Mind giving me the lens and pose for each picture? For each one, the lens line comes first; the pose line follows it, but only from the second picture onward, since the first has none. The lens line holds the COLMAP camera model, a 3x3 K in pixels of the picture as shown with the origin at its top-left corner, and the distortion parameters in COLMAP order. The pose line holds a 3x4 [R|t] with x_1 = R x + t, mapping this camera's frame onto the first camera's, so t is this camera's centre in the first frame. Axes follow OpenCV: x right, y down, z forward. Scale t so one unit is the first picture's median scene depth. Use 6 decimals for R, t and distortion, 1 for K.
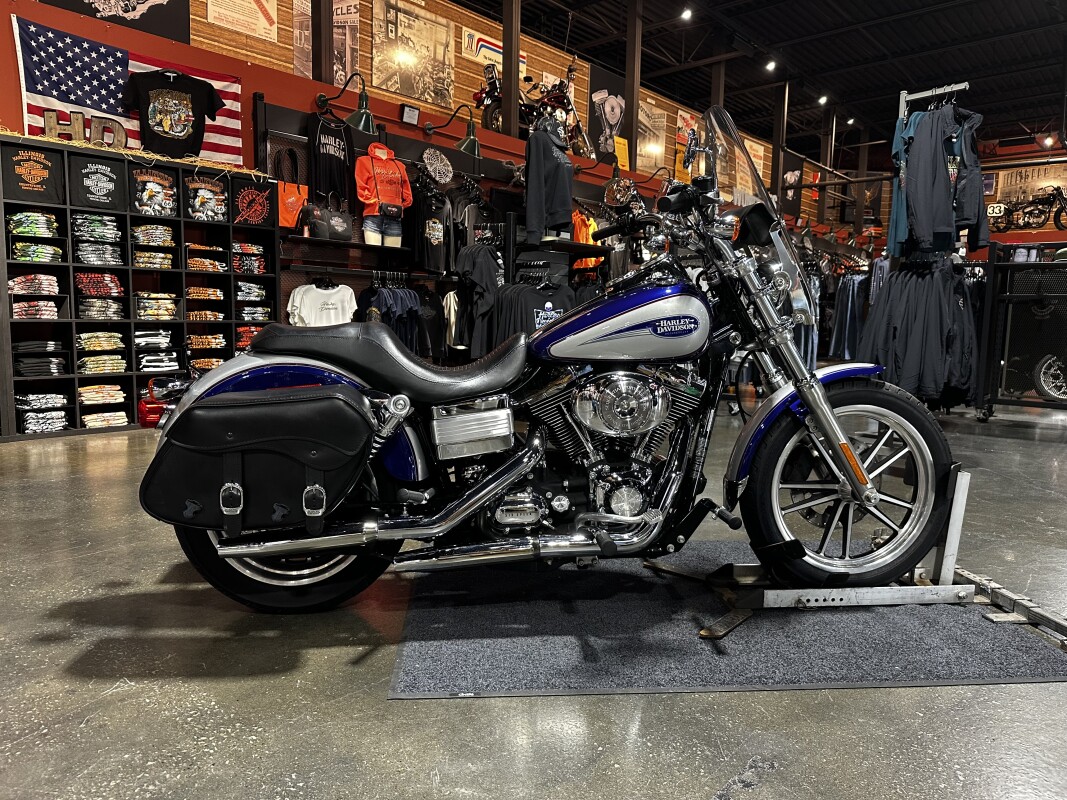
lens RADIAL K [[750.0, 0, 533.5], [0, 750.0, 400.0], [0, 0, 1]] dist [0.049401, -0.063792]
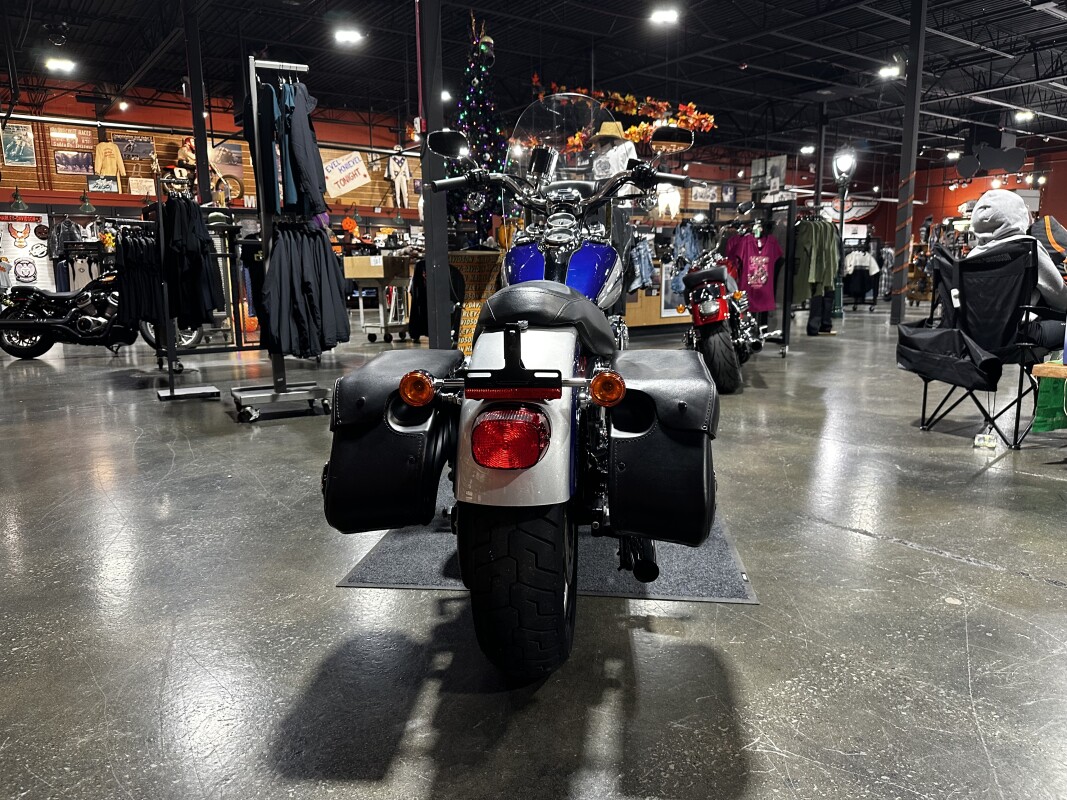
lens RADIAL K [[750.0, 0, 533.5], [0, 750.0, 400.0], [0, 0, 1]] dist [0.049401, -0.063792]
pose [[0.210482, -0.181319, 0.960636, -0.443261], [0.128595, 0.979246, 0.156656, -0.045674], [-0.969103, 0.090560, 0.229430, 0.349860]]
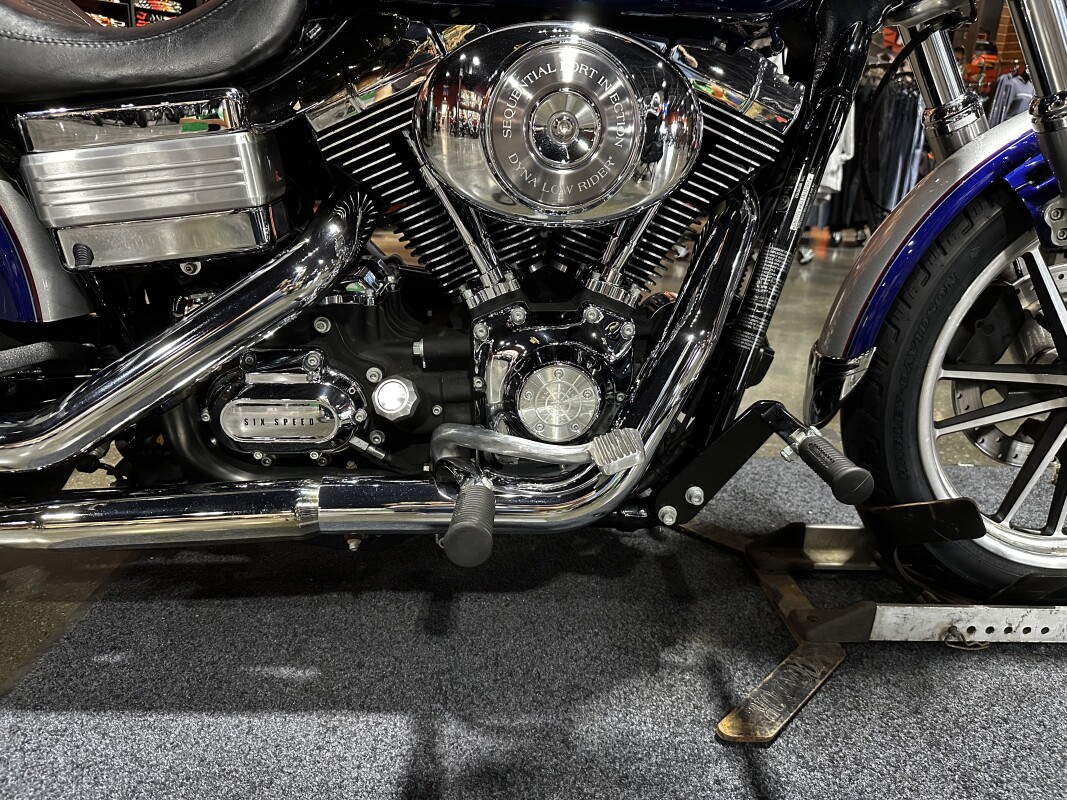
lens RADIAL K [[758.1, 0, 536.6], [0, 758.1, 416.4], [0, 0, 1]] dist [-0.001741, 0.000130]
pose [[0.997416, 0.050918, -0.050691, 0.054226], [-0.039105, 0.976593, 0.211510, 0.024911], [0.060274, -0.208981, 0.976061, 0.254216]]
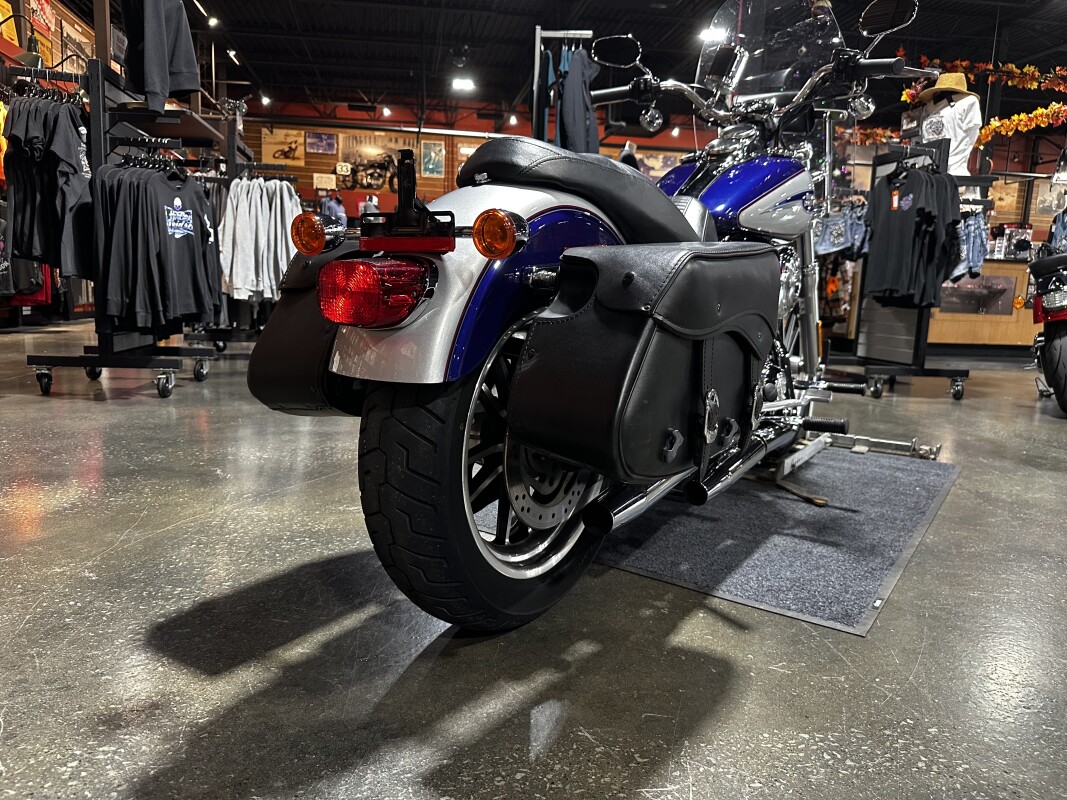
lens RADIAL K [[748.6, 0, 539.6], [0, 748.6, 405.1], [0, 0, 1]] dist [0.050263, -0.066532]
pose [[0.634632, -0.114189, 0.764331, -0.331268], [0.062911, 0.993375, 0.096172, 0.019117], [-0.770249, -0.012949, 0.637611, 0.255600]]
